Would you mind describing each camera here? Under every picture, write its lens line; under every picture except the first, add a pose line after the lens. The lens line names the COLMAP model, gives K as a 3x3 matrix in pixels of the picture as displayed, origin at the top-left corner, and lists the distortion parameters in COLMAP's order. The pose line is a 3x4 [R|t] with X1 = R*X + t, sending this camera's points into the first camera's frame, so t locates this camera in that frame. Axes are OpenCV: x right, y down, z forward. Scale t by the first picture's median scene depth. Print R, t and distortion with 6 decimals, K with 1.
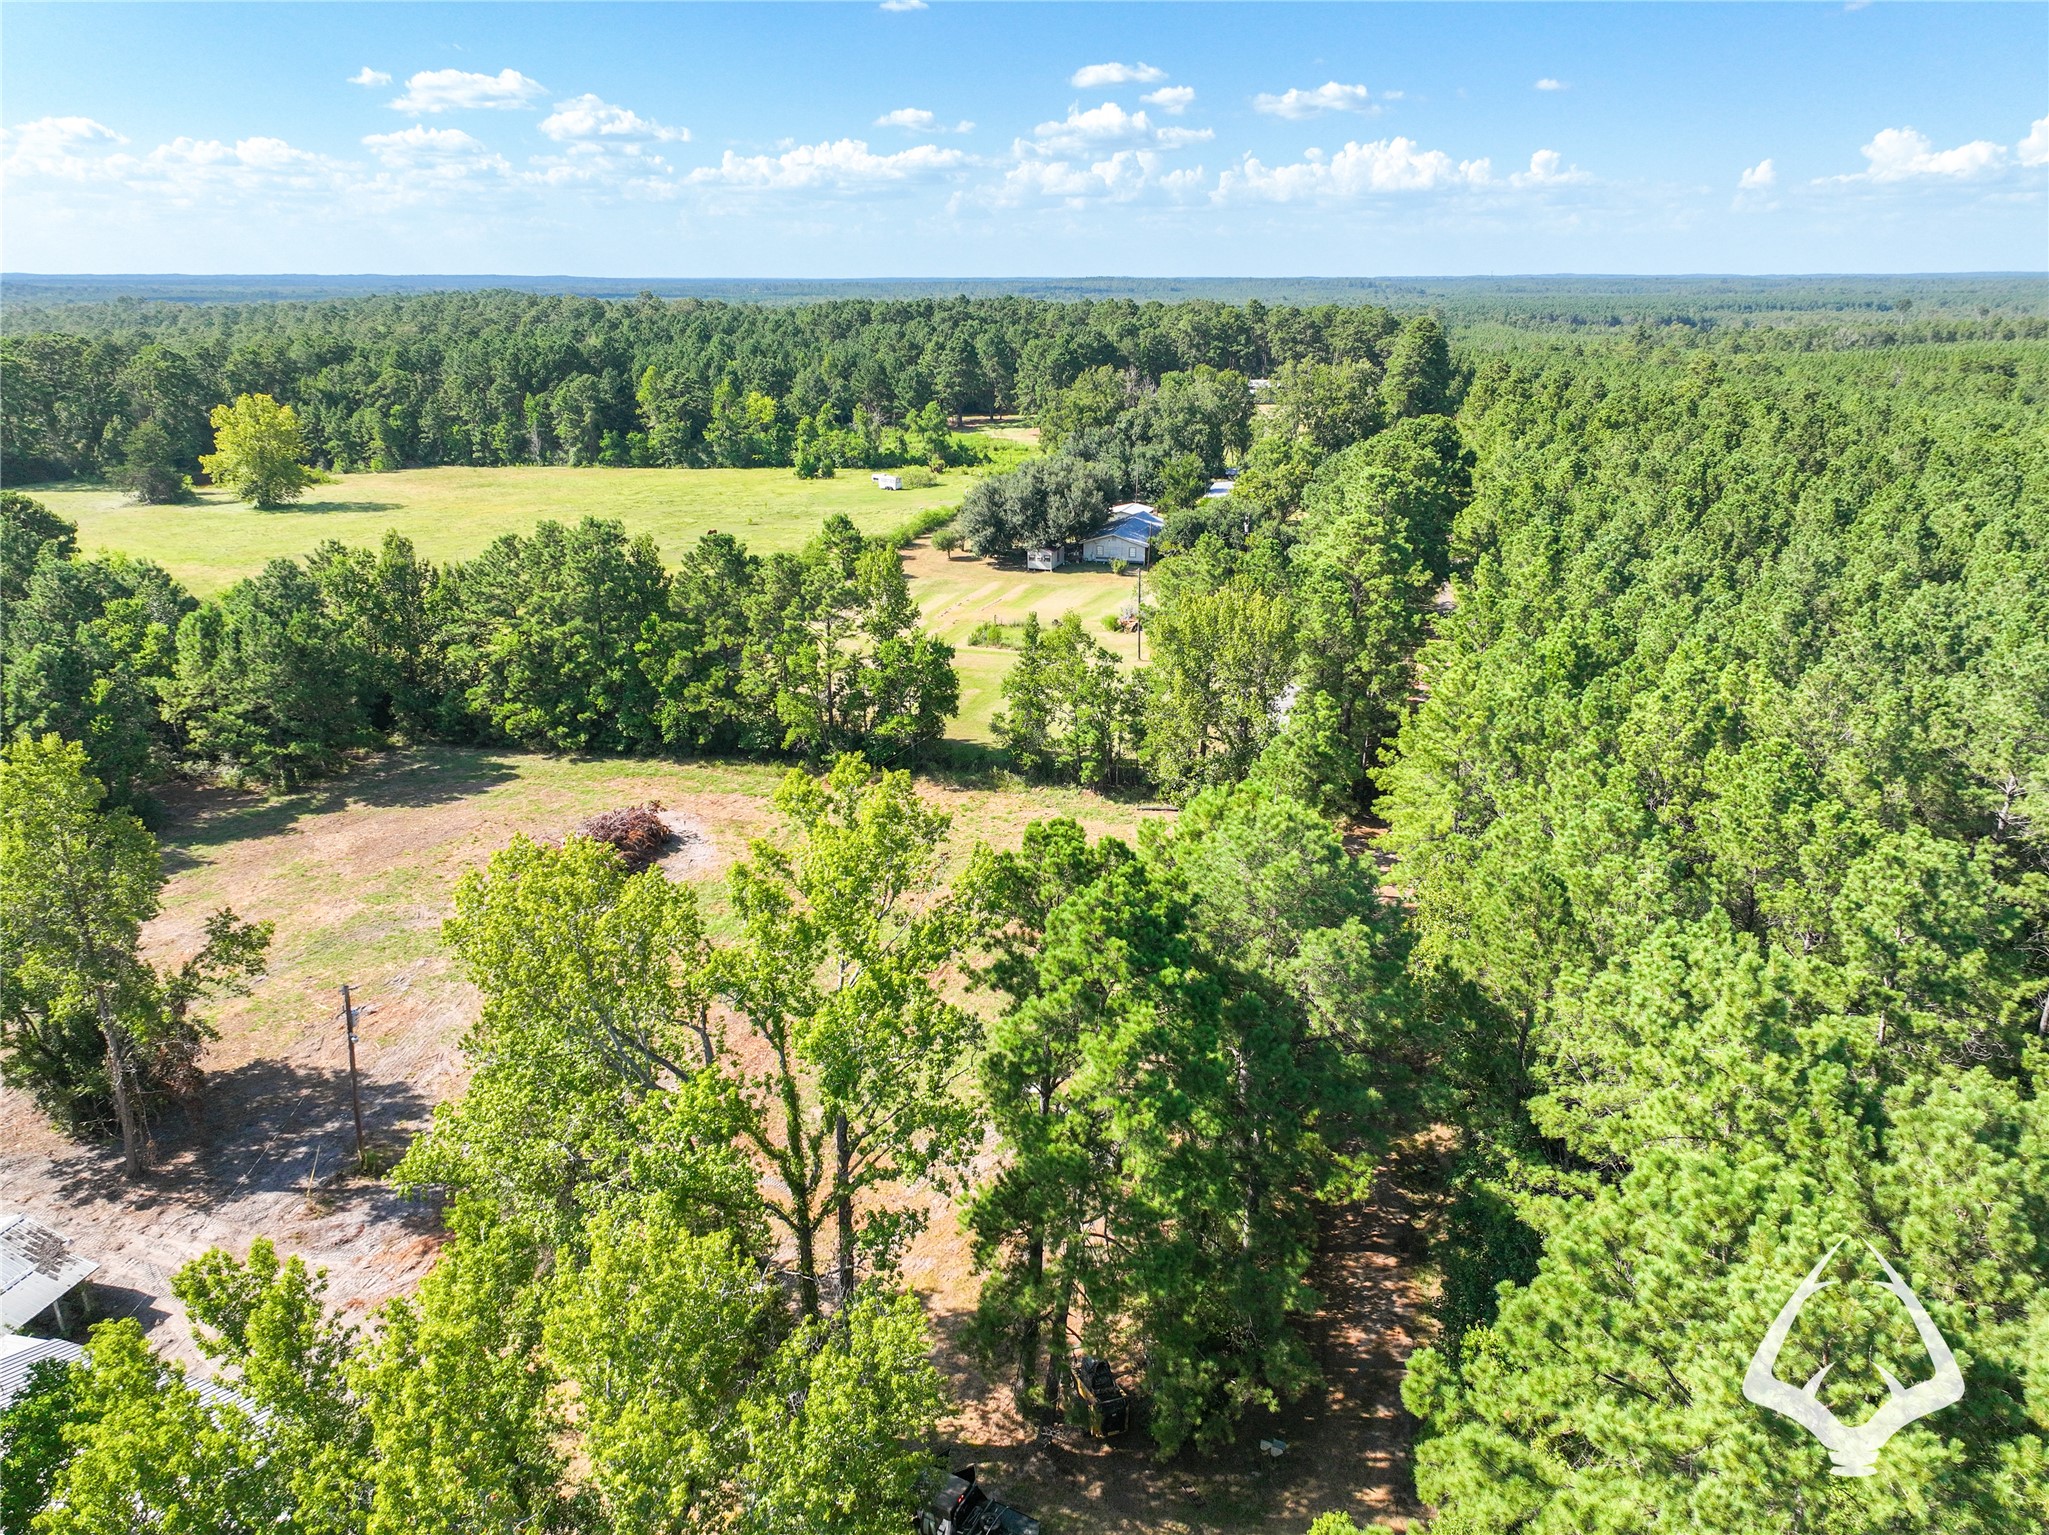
lens RADIAL K [[1415.5, 0, 1033.9], [0, 1415.5, 756.0], [0, 0, 1]] dist [0.002519, 0.011988]
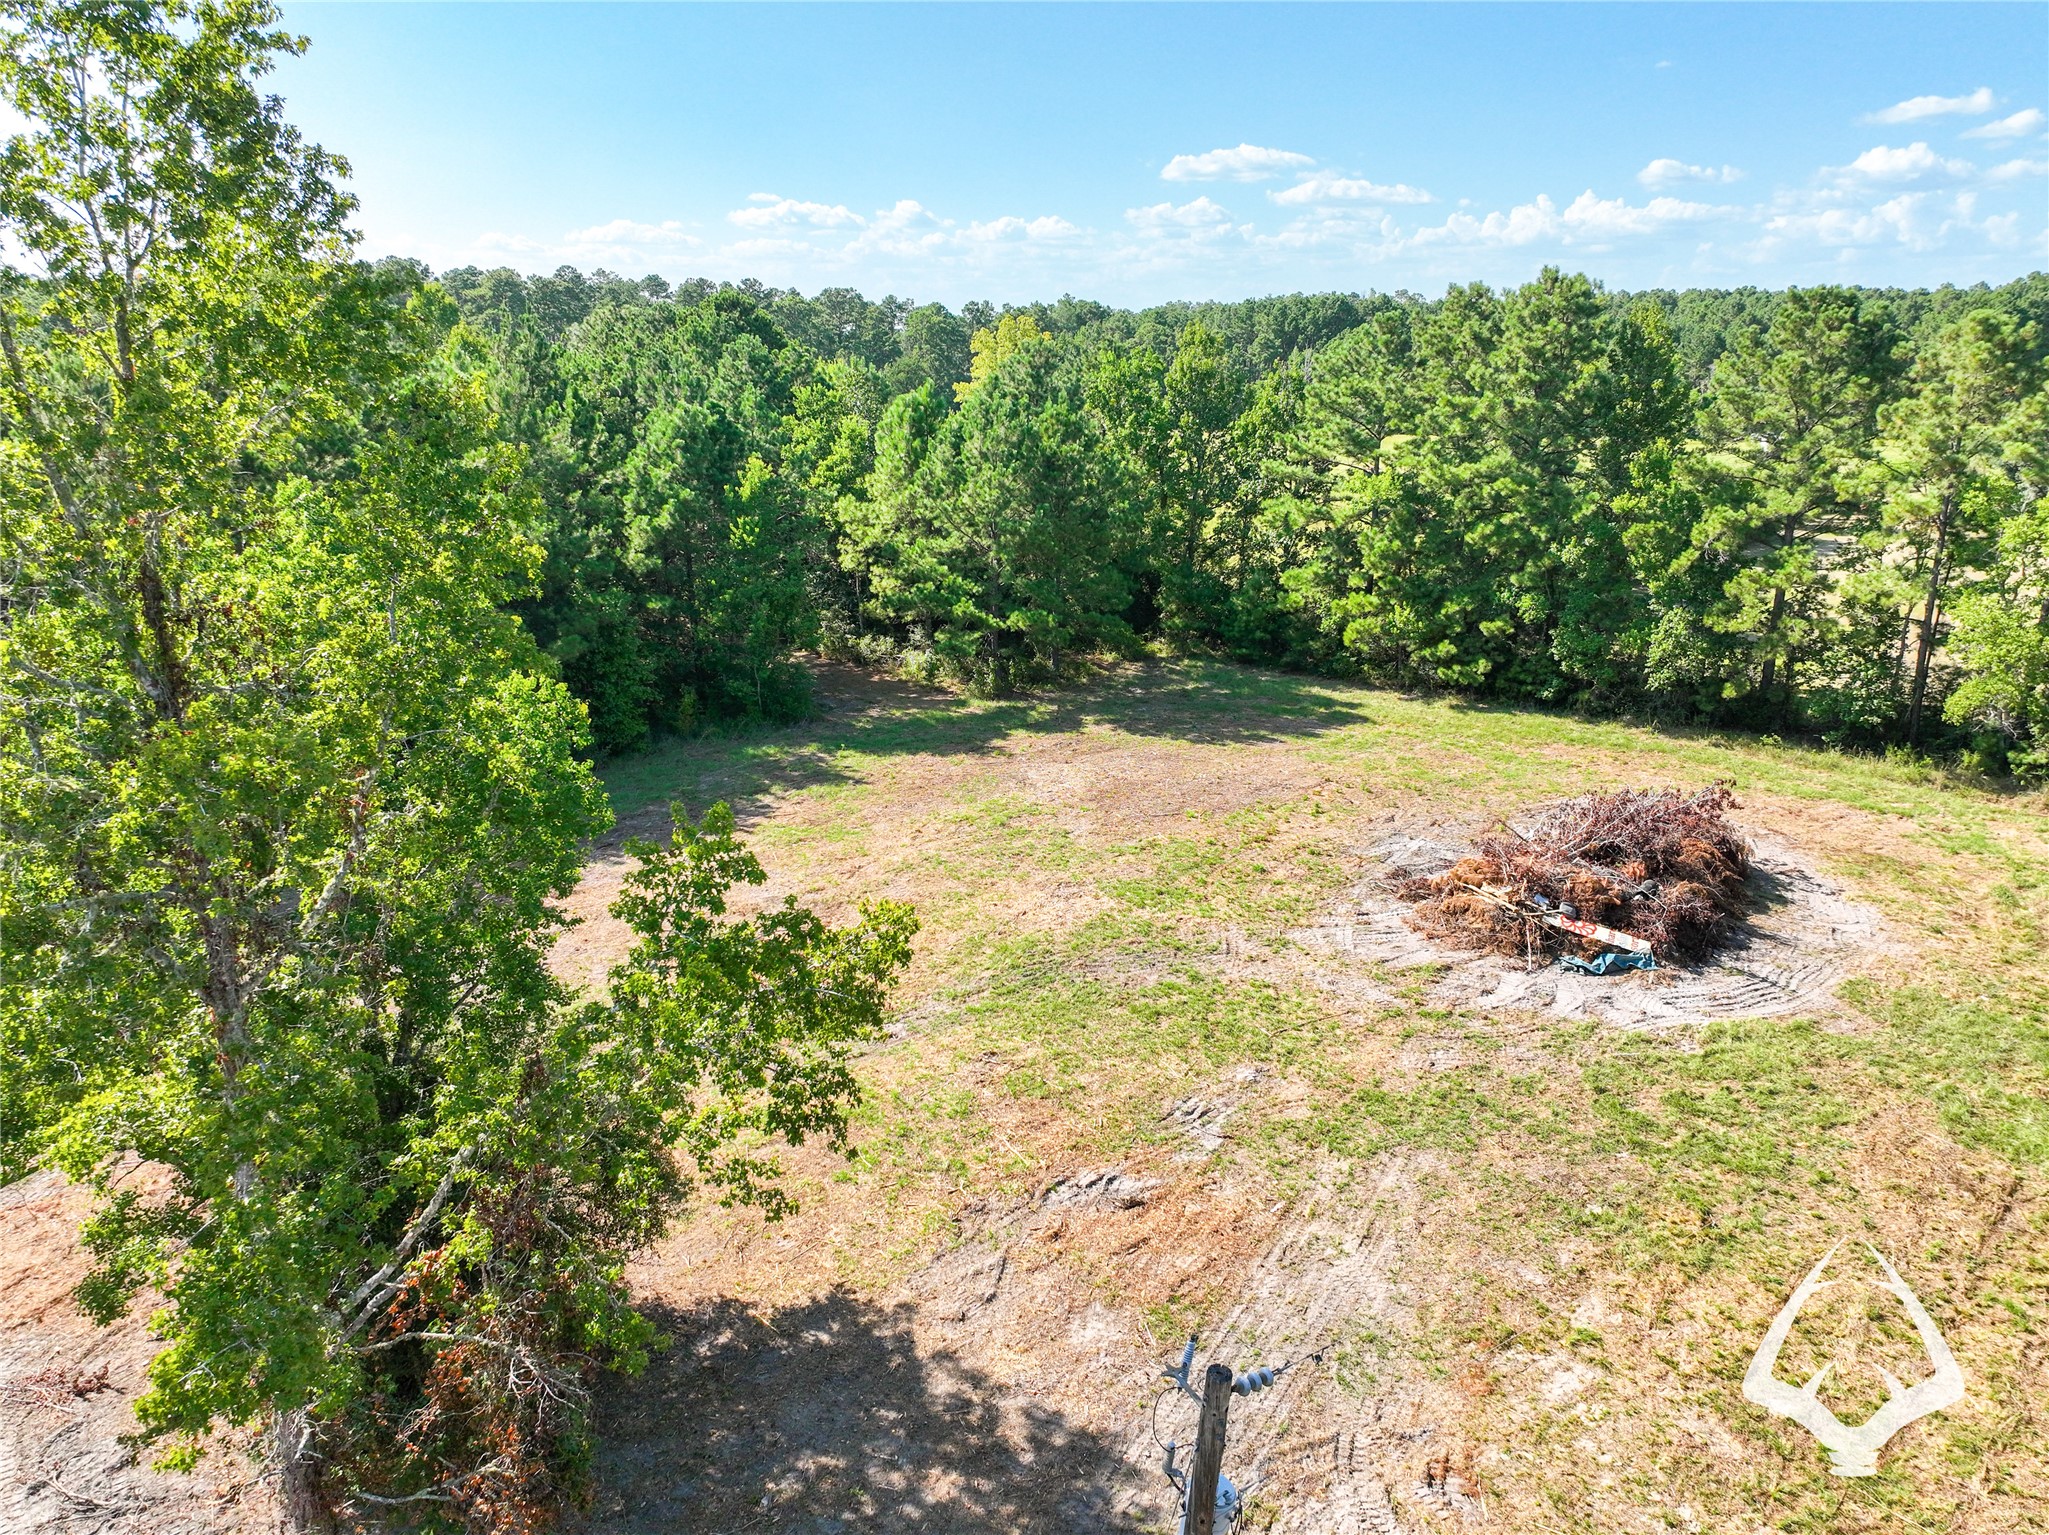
lens RADIAL K [[1415.5, 0, 1020.5], [0, 1415.5, 765.9], [0, 0, 1]] dist [0.002519, 0.011988]
pose [[0.887724, 0.123875, -0.443397, -0.245347], [-0.139901, 0.990159, -0.003467, 0.054980], [0.438605, 0.065109, 0.896318, 0.464907]]
